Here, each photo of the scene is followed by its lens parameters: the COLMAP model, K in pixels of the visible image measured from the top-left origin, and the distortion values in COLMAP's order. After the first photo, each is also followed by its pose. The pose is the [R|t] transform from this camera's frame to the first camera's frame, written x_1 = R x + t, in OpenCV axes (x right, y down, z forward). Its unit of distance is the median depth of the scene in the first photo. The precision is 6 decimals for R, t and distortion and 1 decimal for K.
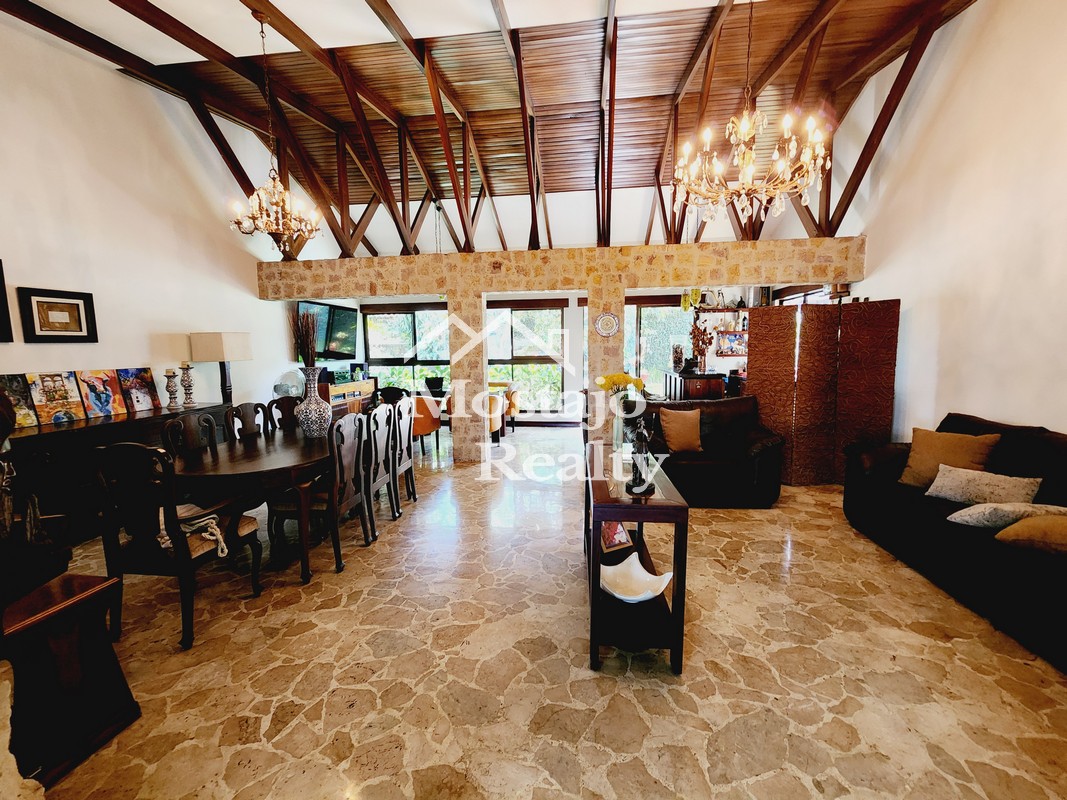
lens RADIAL K [[437.3, 0, 533.9], [0, 437.3, 400.1], [0, 0, 1]] dist [0.001724, -0.001549]
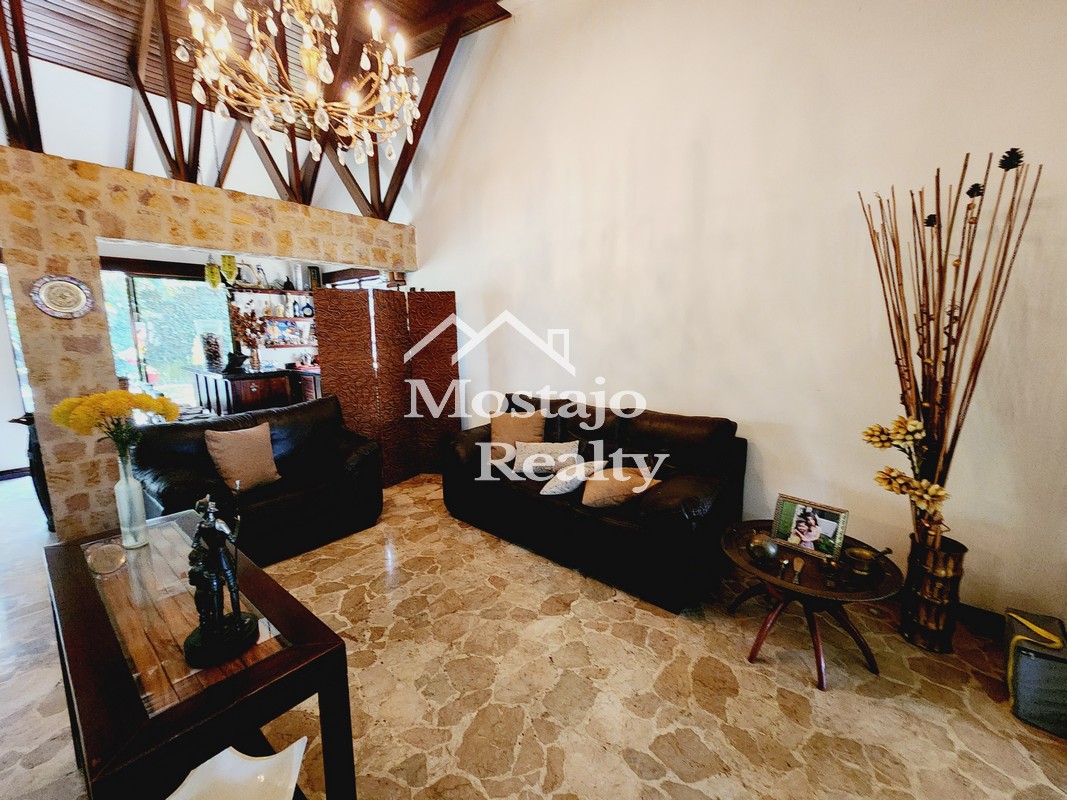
lens RADIAL K [[437.3, 0, 533.8], [0, 437.3, 398.4], [0, 0, 1]] dist [0.001724, -0.001549]
pose [[0.562897, -0.118770, 0.817949, 0.035552], [0.100865, 0.992096, 0.074643, -0.026722], [-0.820349, 0.040486, 0.570428, 0.205143]]
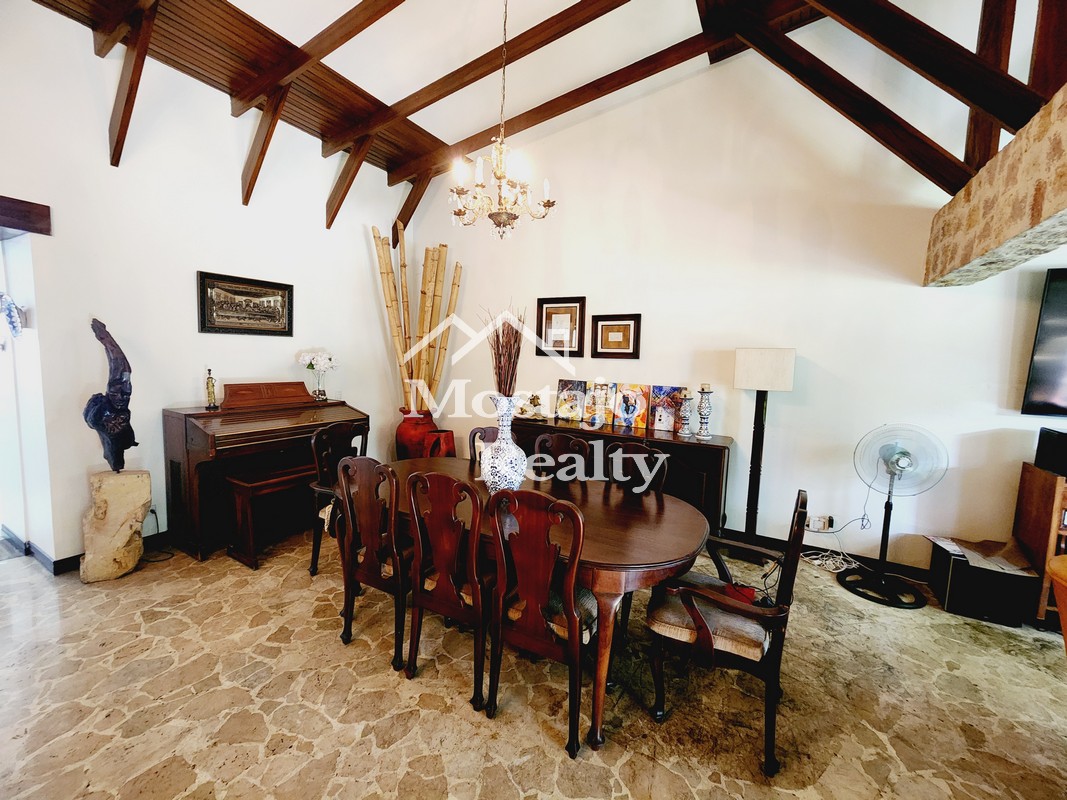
lens RADIAL K [[437.3, 0, 532.7], [0, 437.3, 393.9], [0, 0, 1]] dist [0.001724, -0.001549]
pose [[-0.385629, 0.081757, -0.919025, 0.077064], [-0.138583, 0.979634, 0.145299, -0.137063], [0.912187, 0.183393, -0.366445, 0.959311]]
